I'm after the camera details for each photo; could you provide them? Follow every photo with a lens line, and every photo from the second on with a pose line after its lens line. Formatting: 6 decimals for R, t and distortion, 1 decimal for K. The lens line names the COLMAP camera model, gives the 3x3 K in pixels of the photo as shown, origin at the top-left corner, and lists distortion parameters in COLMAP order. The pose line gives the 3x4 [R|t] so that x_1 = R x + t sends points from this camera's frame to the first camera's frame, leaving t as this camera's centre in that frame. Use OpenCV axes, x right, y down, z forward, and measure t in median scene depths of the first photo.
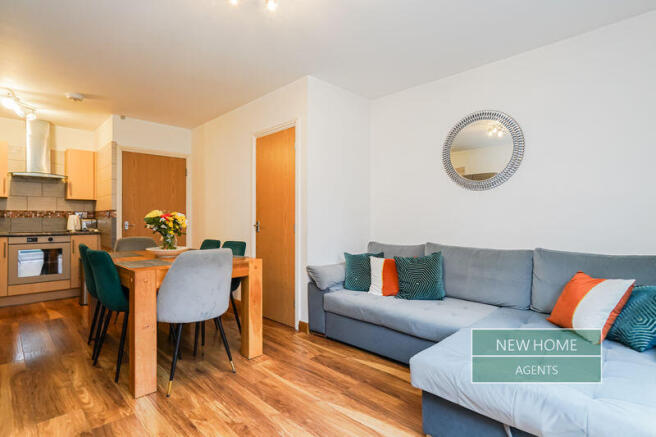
lens RADIAL K [[323.0, 0, 327.7], [0, 323.0, 216.7], [0, 0, 1]] dist [-0.008276, 0.006498]
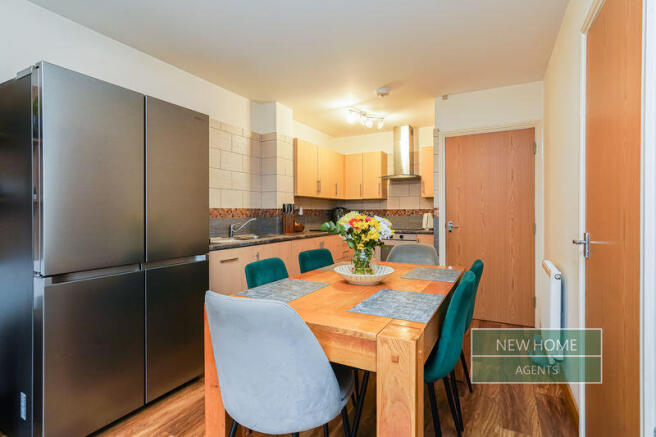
lens RADIAL K [[323.0, 0, 328.1], [0, 323.0, 213.2], [0, 0, 1]] dist [-0.008276, 0.006498]
pose [[0.290170, 0.000914, -0.956975, 0.074130], [0.009648, 0.999946, 0.003880, -0.012673], [0.956926, -0.010359, 0.290146, 0.449391]]
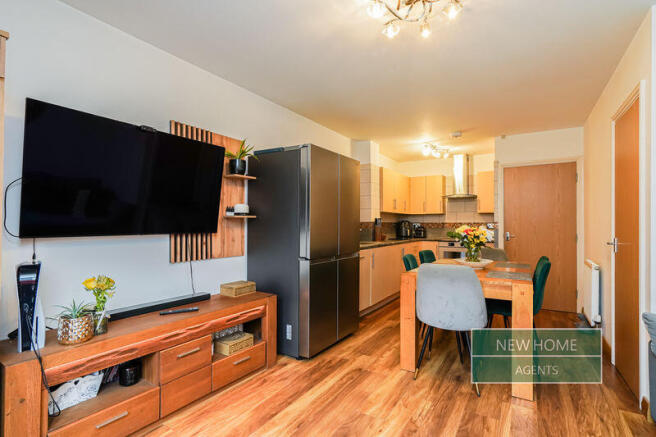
lens RADIAL K [[323.0, 0, 332.6], [0, 323.0, 222.0], [0, 0, 1]] dist [-0.008276, 0.006498]
pose [[0.238642, -0.007580, -0.971078, 0.271034], [0.005032, 0.999966, -0.006569, -0.015970], [0.971094, -0.003319, 0.238672, 0.174023]]
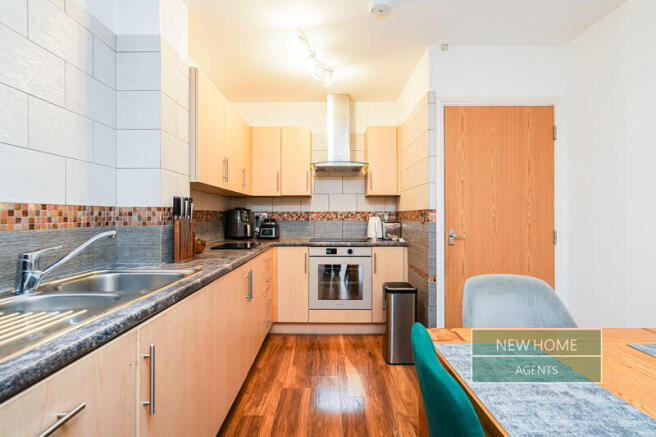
lens RADIAL K [[323.0, 0, 331.9], [0, 323.0, 215.0], [0, 0, 1]] dist [-0.008276, 0.006498]
pose [[0.712550, -0.000552, -0.701622, -0.367510], [0.004387, 0.999984, 0.003668, -0.013892], [0.701608, -0.005692, 0.712540, 0.439426]]
